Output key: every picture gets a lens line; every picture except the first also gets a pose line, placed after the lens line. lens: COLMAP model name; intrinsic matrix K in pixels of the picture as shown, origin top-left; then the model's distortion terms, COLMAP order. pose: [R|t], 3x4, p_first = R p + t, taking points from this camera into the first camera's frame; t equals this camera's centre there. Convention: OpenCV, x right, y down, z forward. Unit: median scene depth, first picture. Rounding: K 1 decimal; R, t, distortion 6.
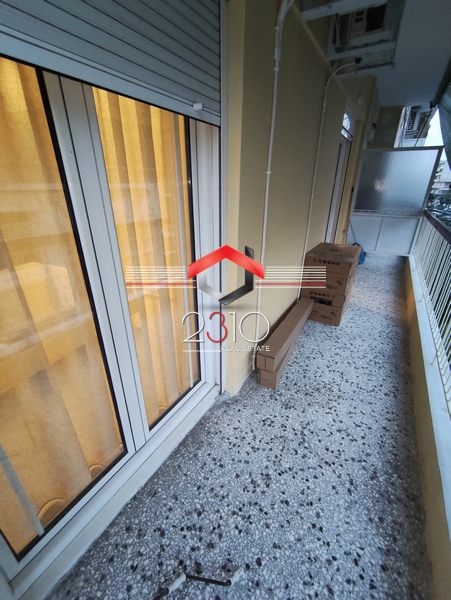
lens RADIAL K [[266.3, 0, 225.5], [0, 266.3, 304.3], [0, 0, 1]] dist [0.002041, -0.000735]
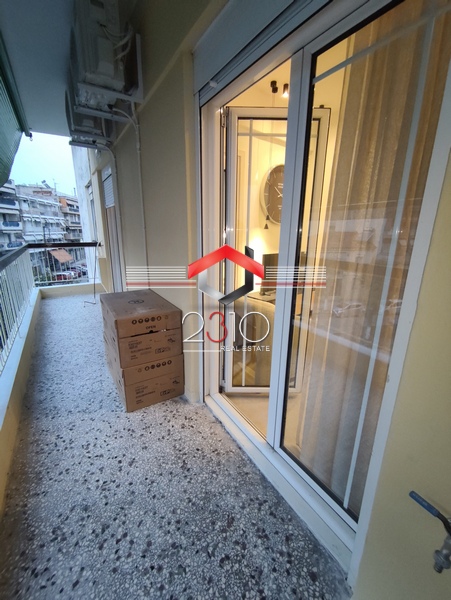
lens RADIAL K [[266.3, 0, 225.5], [0, 266.3, 304.3], [0, 0, 1]] dist [0.002041, -0.000735]
pose [[-0.468013, 0.231979, -0.852731, 1.049125], [-0.378895, 0.819068, 0.430775, -0.690974], [0.798375, 0.524703, -0.295439, 1.609438]]
